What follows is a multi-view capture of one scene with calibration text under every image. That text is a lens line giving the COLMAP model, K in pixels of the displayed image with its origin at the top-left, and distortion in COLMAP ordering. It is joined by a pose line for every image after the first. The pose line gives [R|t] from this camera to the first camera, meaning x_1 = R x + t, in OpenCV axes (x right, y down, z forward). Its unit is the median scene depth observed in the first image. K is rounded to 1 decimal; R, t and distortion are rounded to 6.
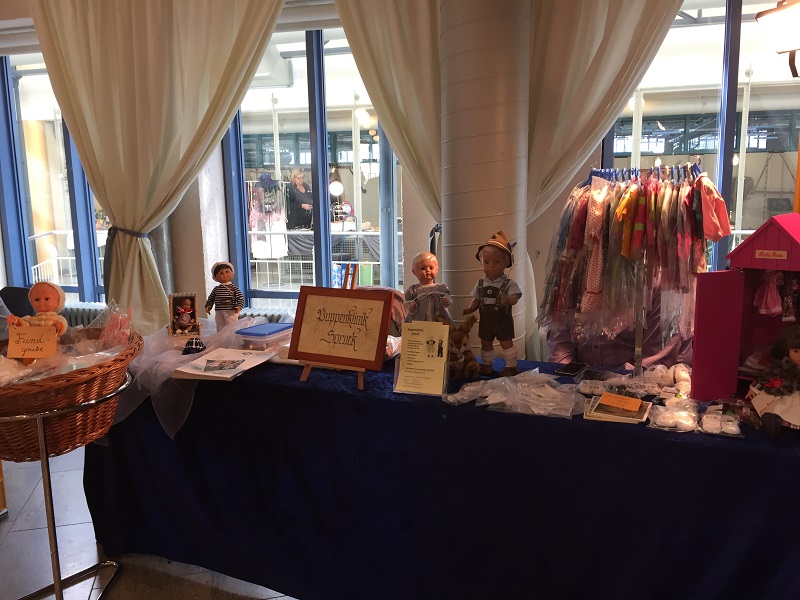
lens RADIAL K [[681.6, 0, 400.0], [0, 681.6, 300.0], [0, 0, 1]] dist [0.095592, -0.133197]
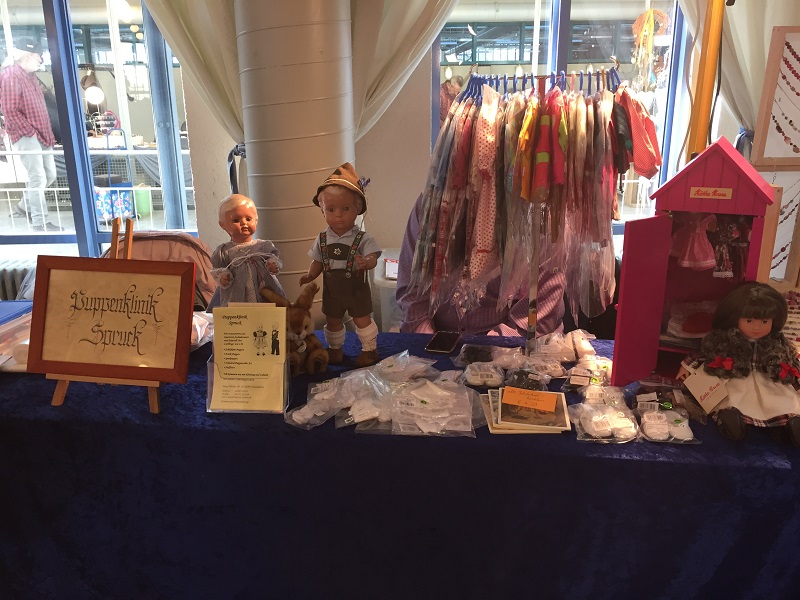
lens RADIAL K [[681.6, 0, 400.0], [0, 681.6, 300.0], [0, 0, 1]] dist [0.095592, -0.133197]
pose [[0.953618, -0.078542, 0.290591, -0.016763], [0.041913, 0.990601, 0.130201, -0.053210], [-0.298086, -0.111983, 0.947947, 0.314327]]
